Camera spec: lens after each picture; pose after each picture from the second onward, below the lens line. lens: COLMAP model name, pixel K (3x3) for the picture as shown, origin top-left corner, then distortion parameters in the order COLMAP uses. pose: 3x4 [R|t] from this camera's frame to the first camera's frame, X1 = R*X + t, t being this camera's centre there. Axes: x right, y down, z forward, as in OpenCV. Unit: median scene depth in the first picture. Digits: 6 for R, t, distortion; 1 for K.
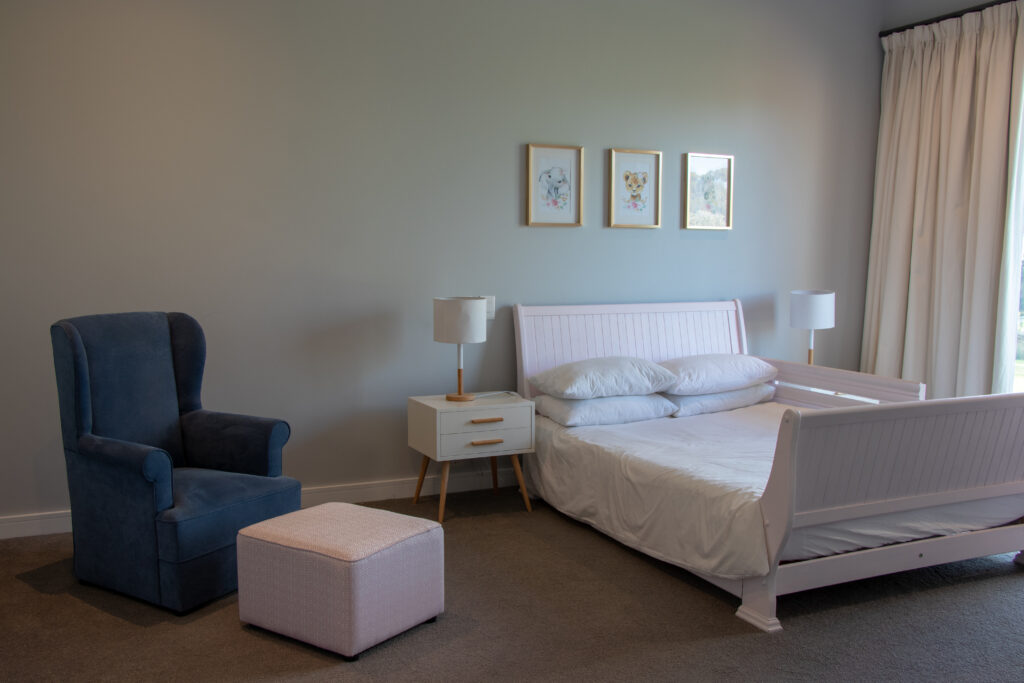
lens RADIAL K [[958.8, 0, 507.6], [0, 958.8, 358.0], [0, 0, 1]] dist [-0.147707, 0.213208]
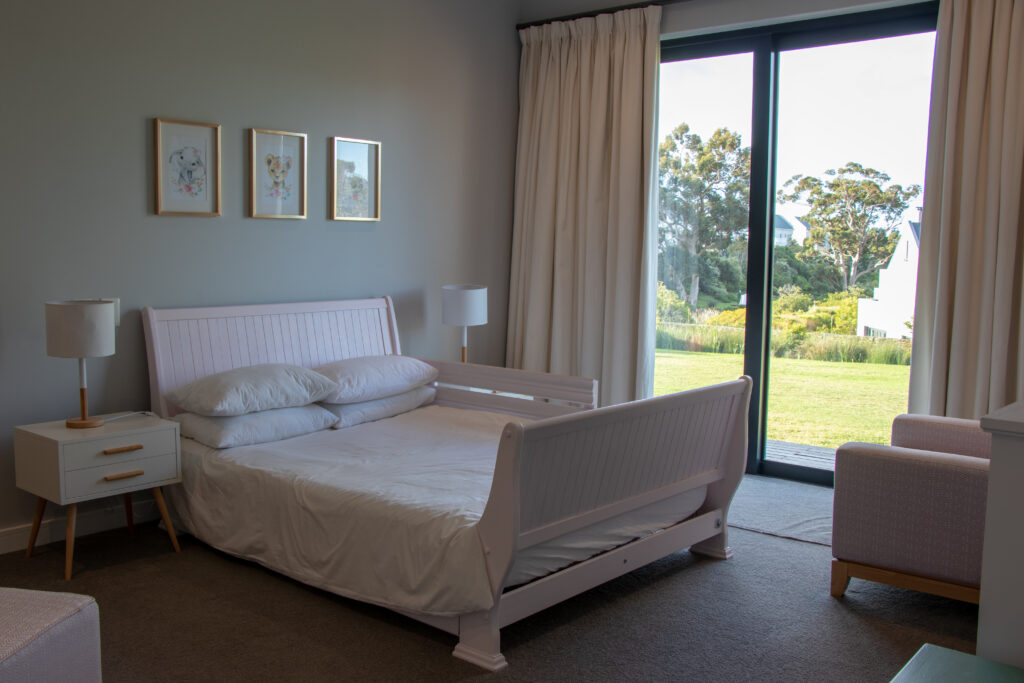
lens RADIAL K [[958.8, 0, 507.6], [0, 958.8, 358.0], [0, 0, 1]] dist [-0.147707, 0.213208]
pose [[0.911006, -0.039431, 0.410504, -0.046099], [0.036394, 0.999222, 0.015214, -0.013204], [-0.410784, 0.001080, 0.911732, 0.115058]]
